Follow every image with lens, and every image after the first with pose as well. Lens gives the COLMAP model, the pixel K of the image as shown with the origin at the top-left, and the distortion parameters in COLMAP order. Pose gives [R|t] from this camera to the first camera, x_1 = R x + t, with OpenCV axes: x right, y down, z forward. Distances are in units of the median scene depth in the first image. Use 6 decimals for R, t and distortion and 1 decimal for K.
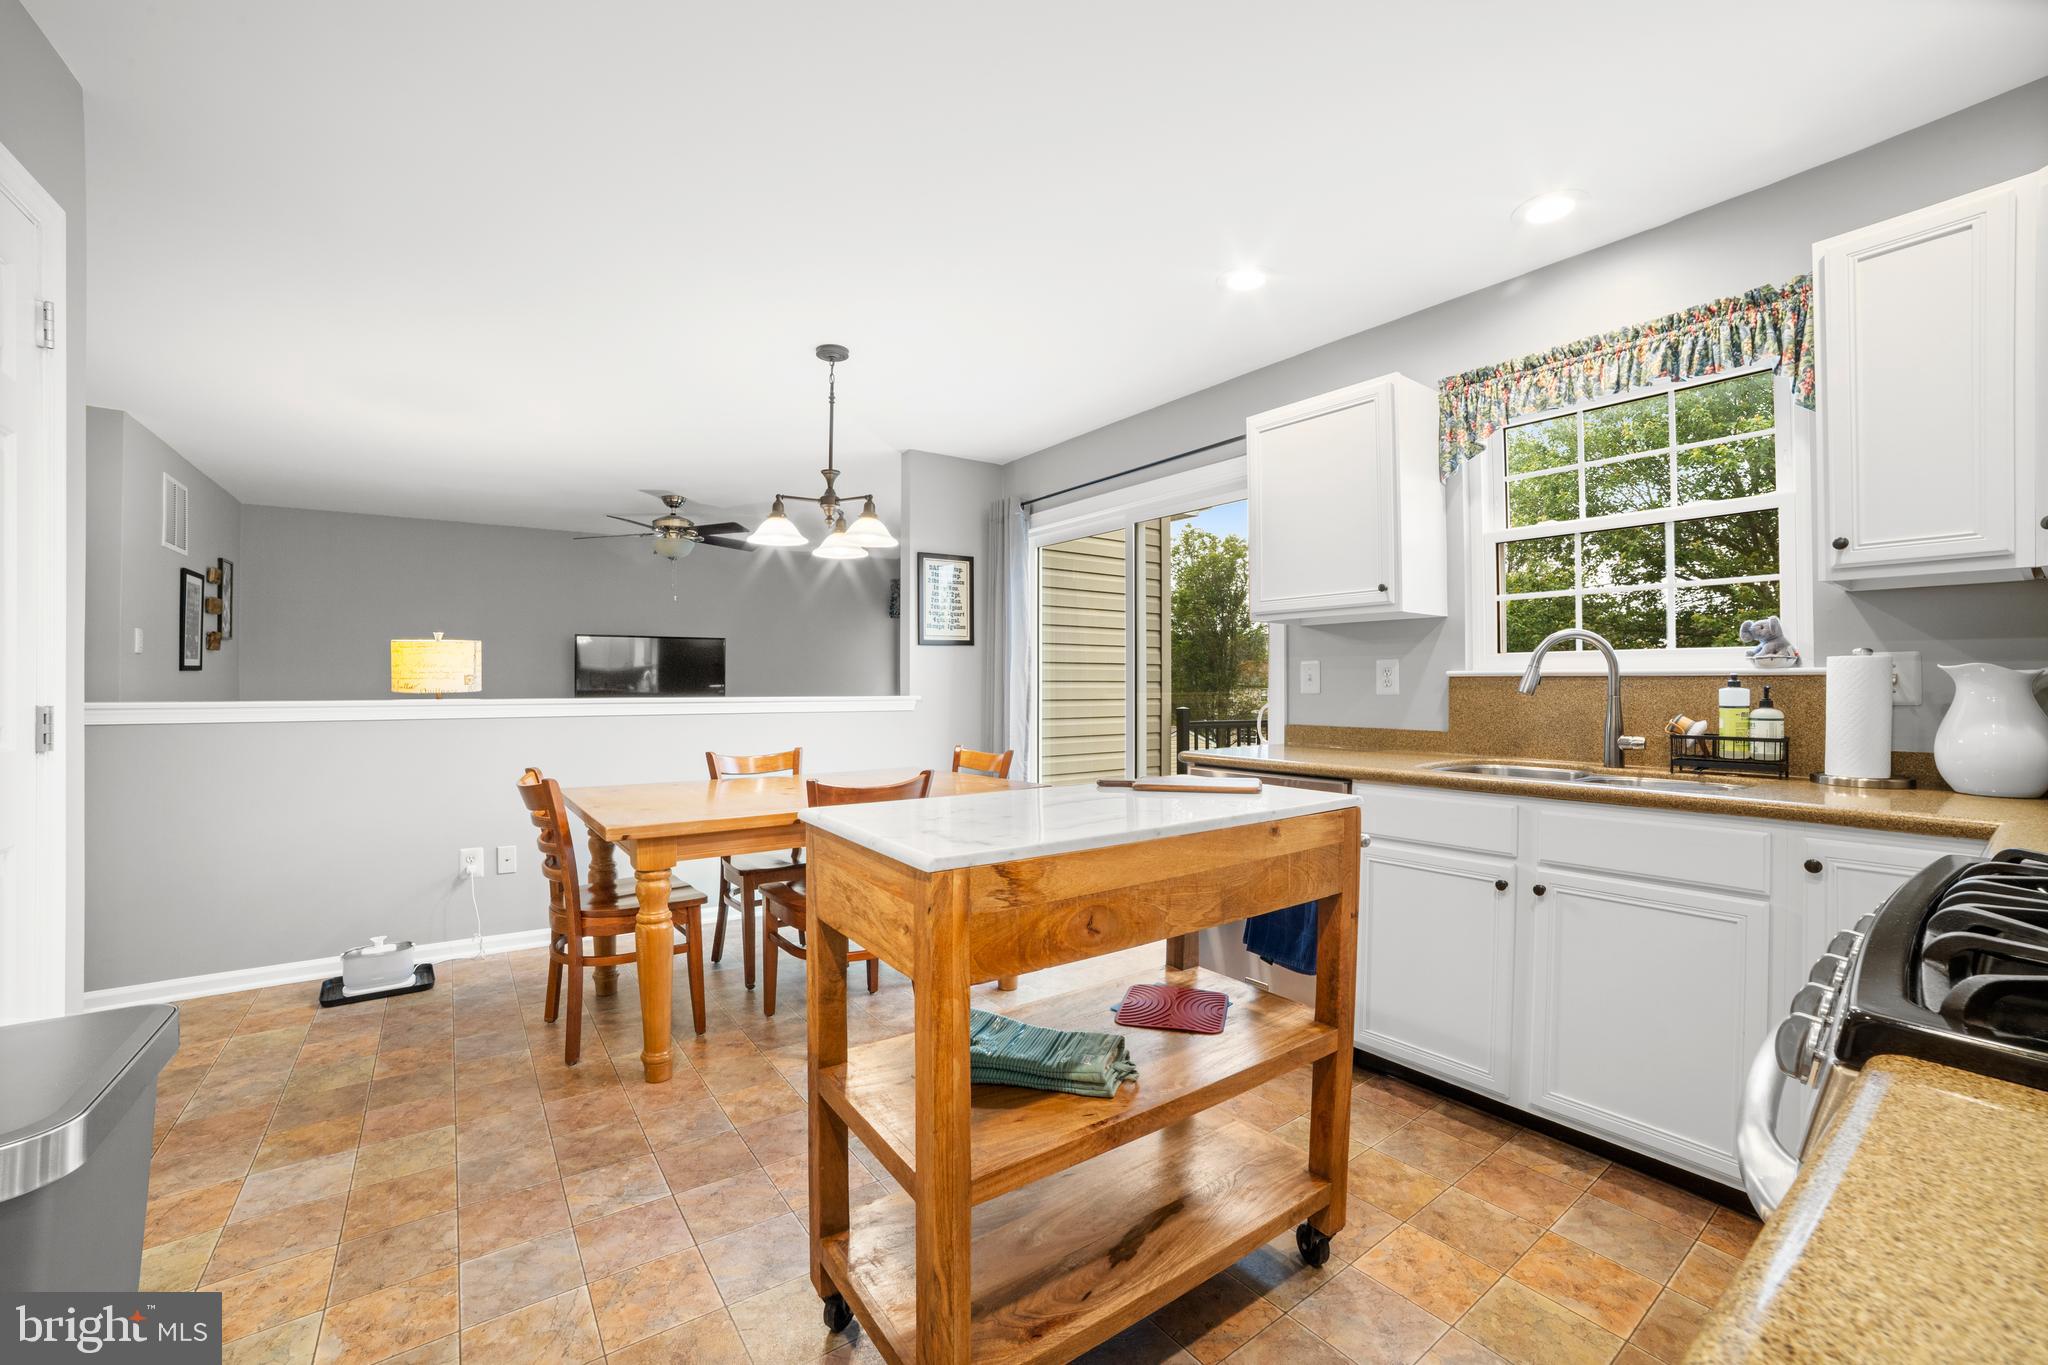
lens RADIAL K [[829.1, 0, 1029.9], [0, 829.1, 691.4], [0, 0, 1]] dist [-0.091510, 0.019742]
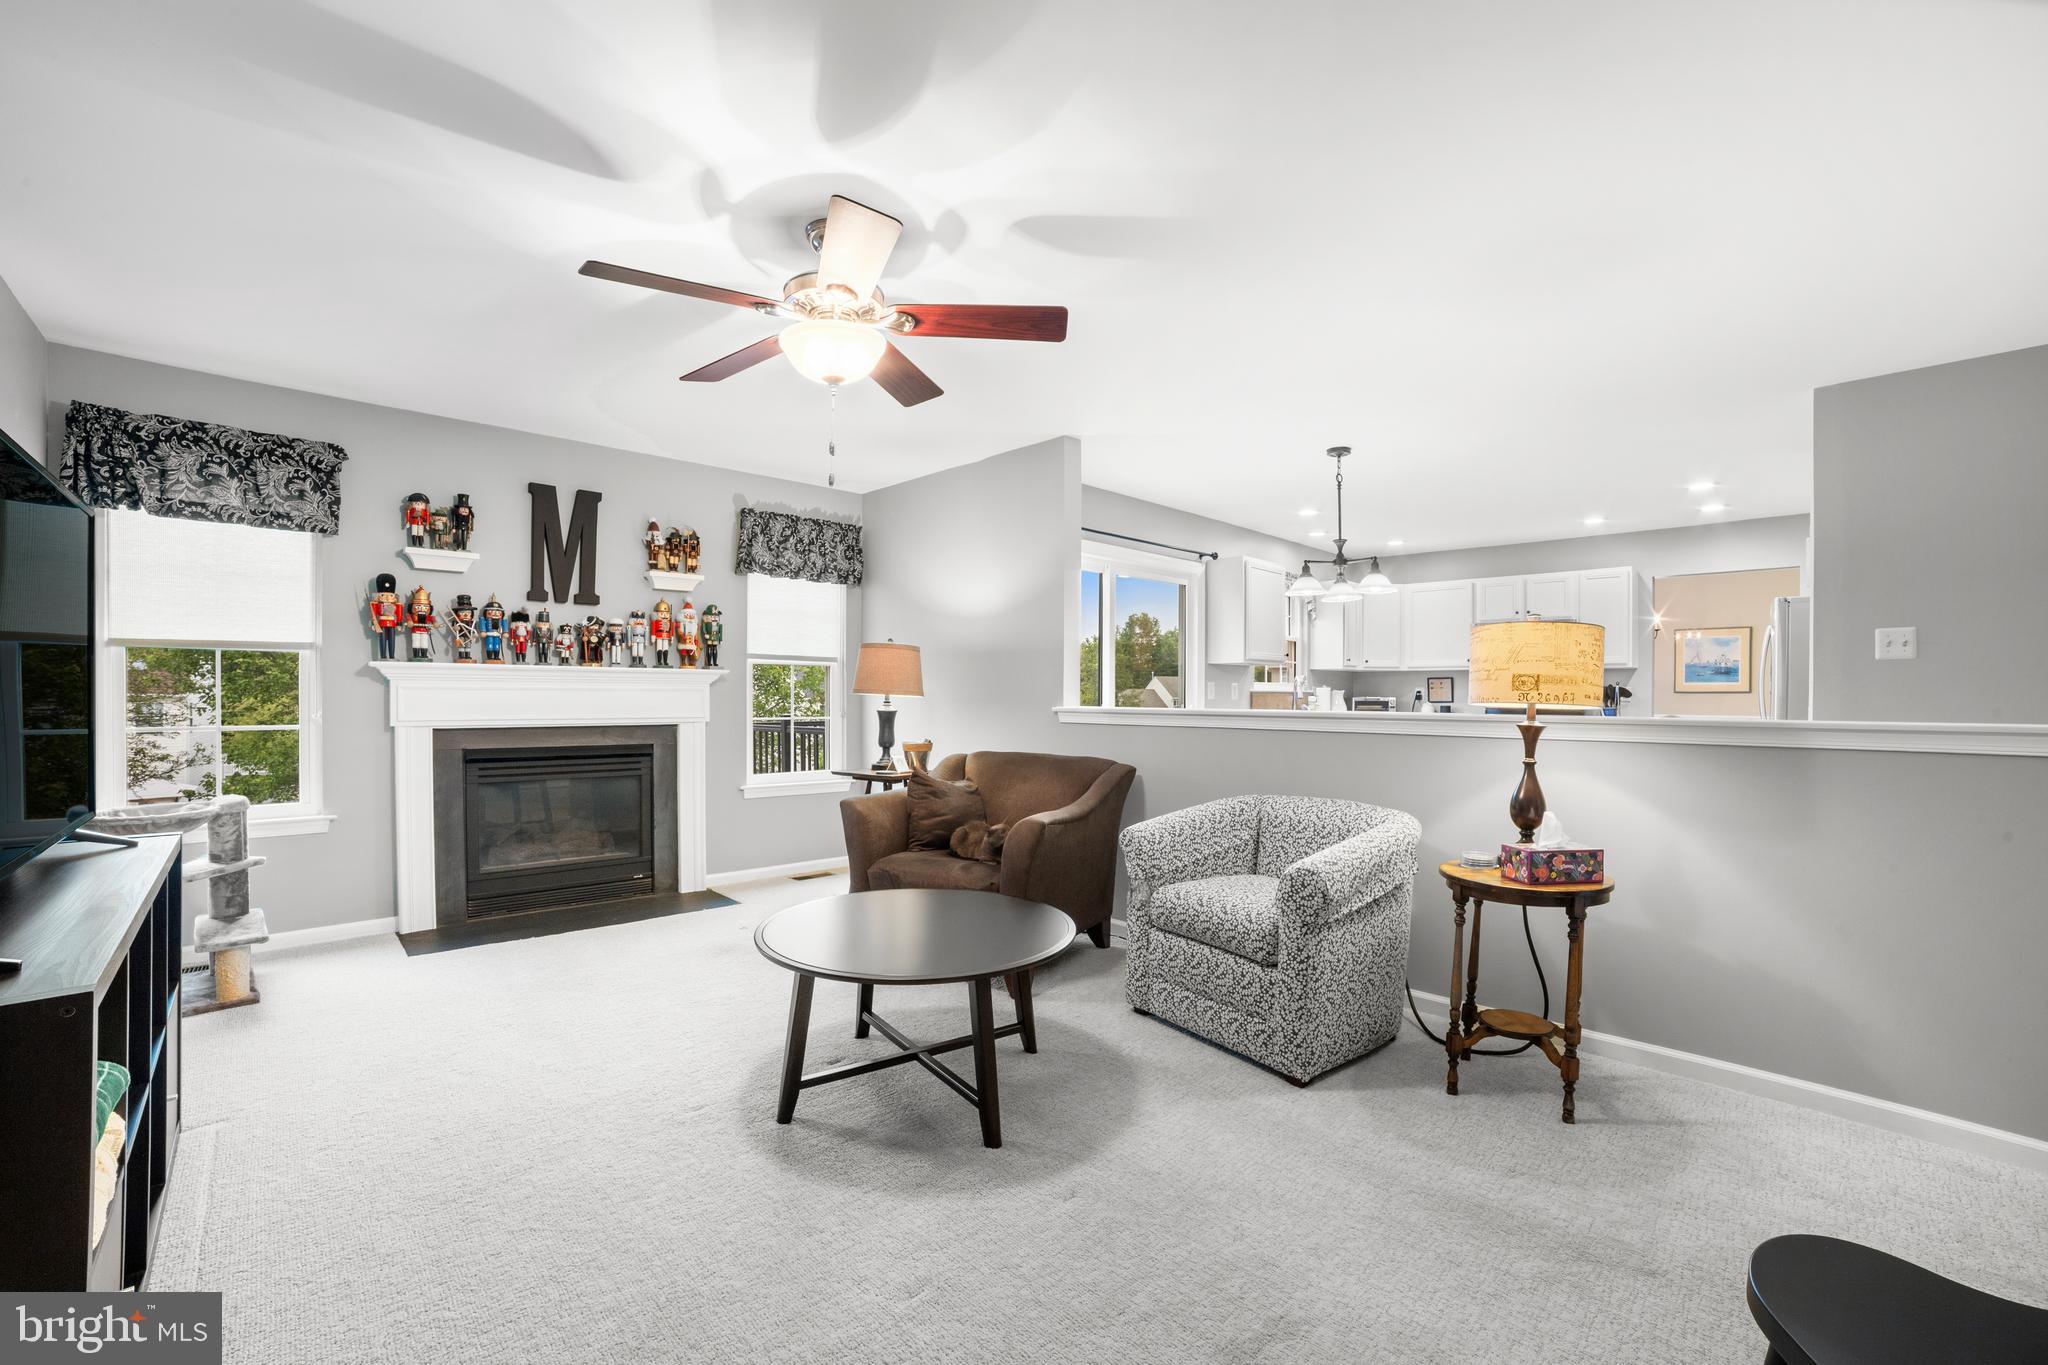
lens RADIAL K [[829.1, 0, 1029.9], [0, 829.1, 691.4], [0, 0, 1]] dist [-0.091510, 0.019742]
pose [[-0.144891, 0.001257, 0.989447, -2.143330], [0.001957, 0.999998, -0.000984, -0.022351], [-0.989446, 0.001794, -0.144893, 2.414619]]
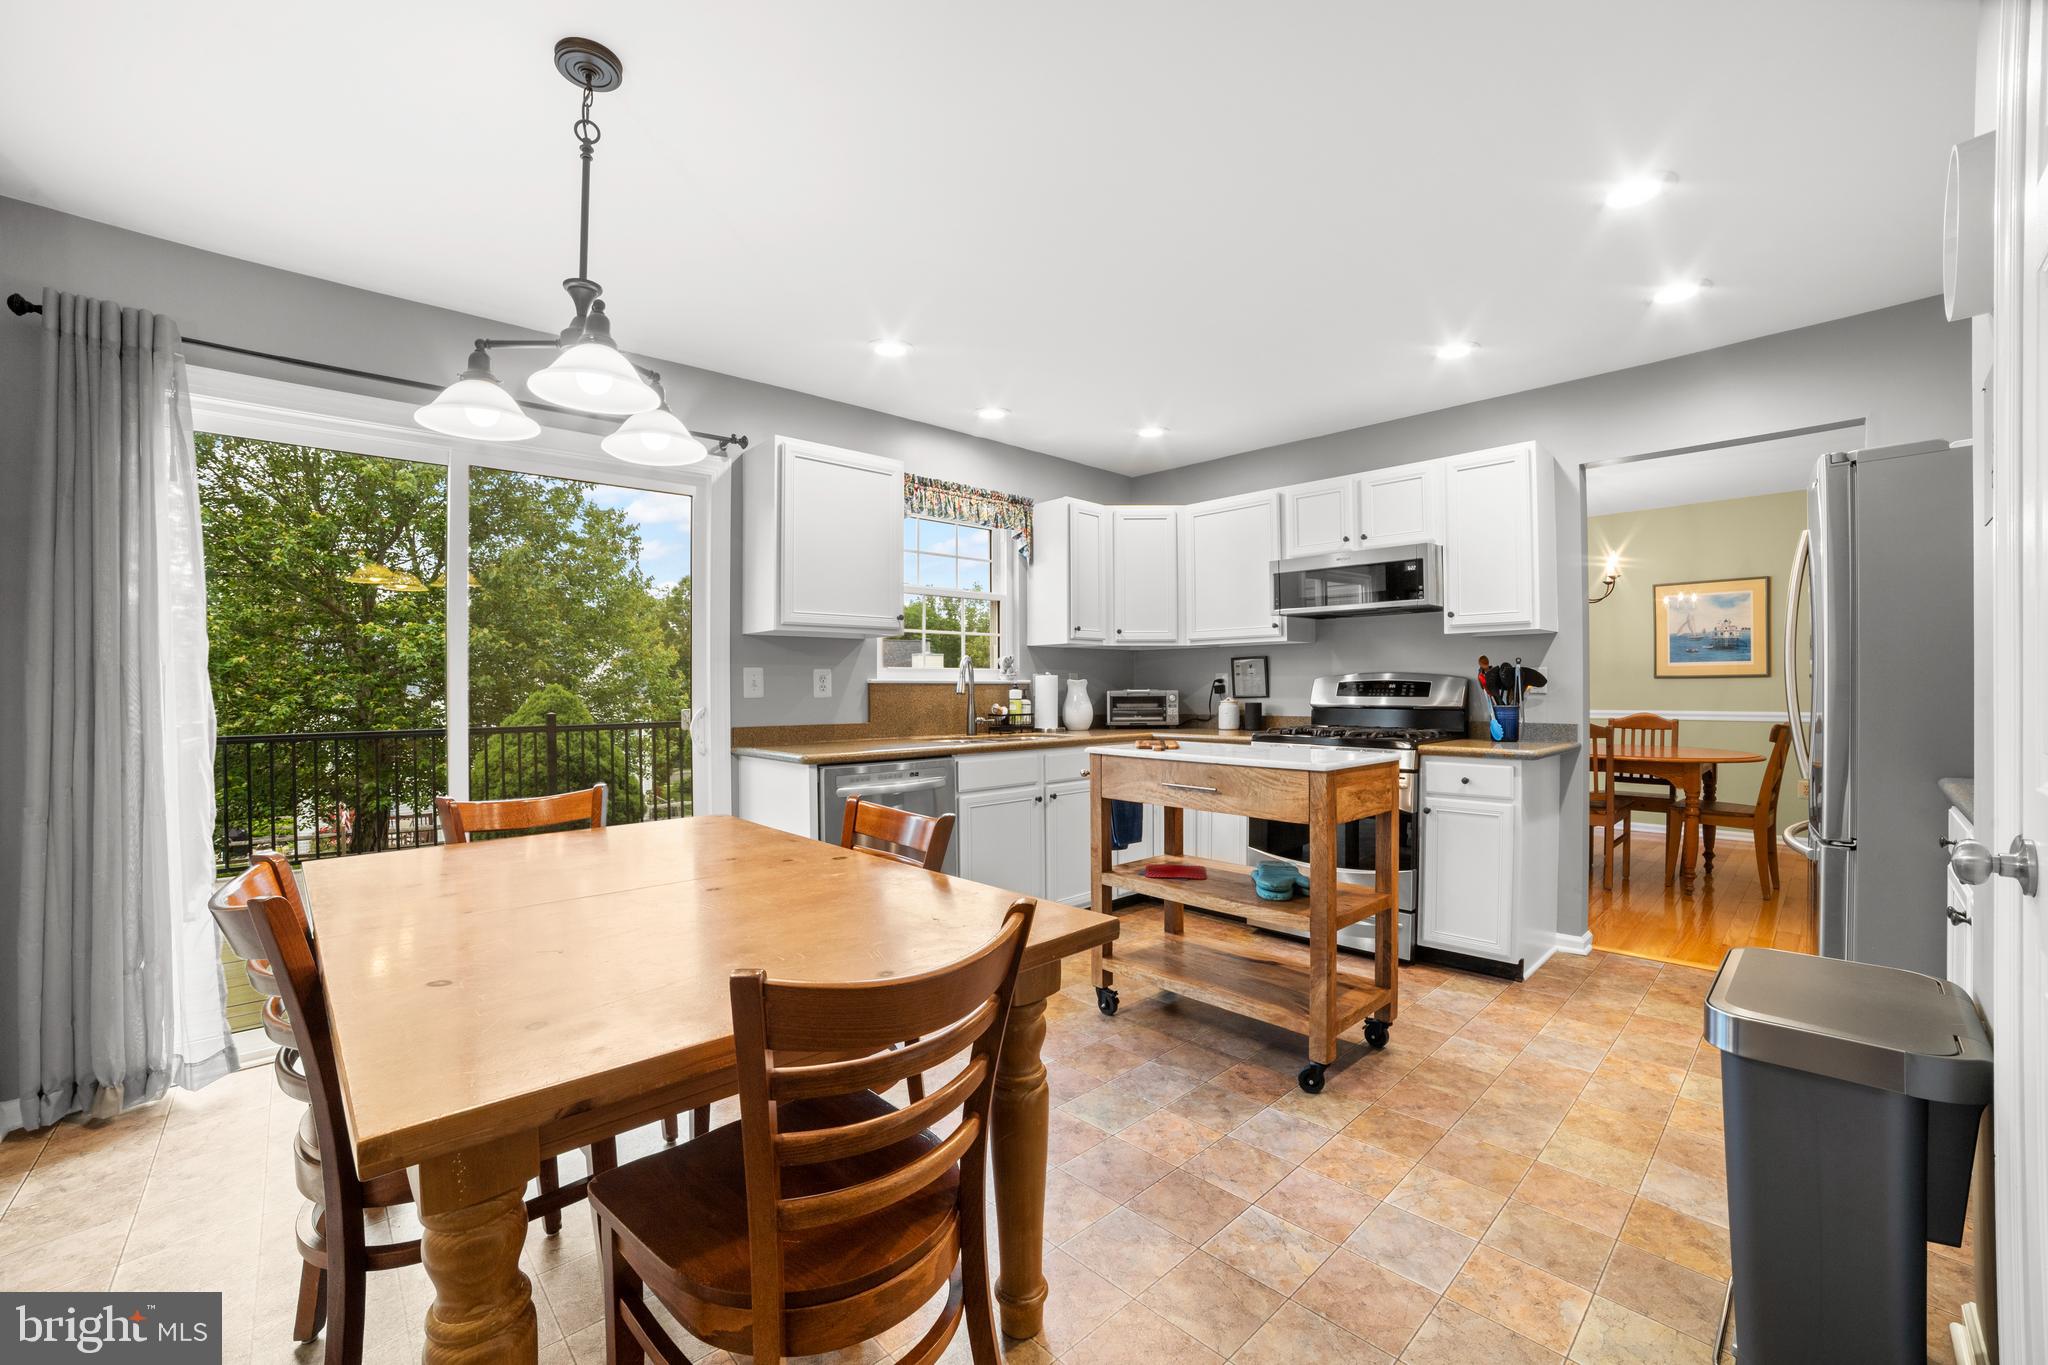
lens RADIAL K [[829.1, 0, 1029.9], [0, 829.1, 691.4], [0, 0, 1]] dist [-0.091510, 0.019742]
pose [[-0.125910, -0.003521, 0.992035, -1.108602], [0.012828, 0.999904, 0.005177, -0.009914], [-0.991959, 0.013378, -0.125853, 1.100941]]
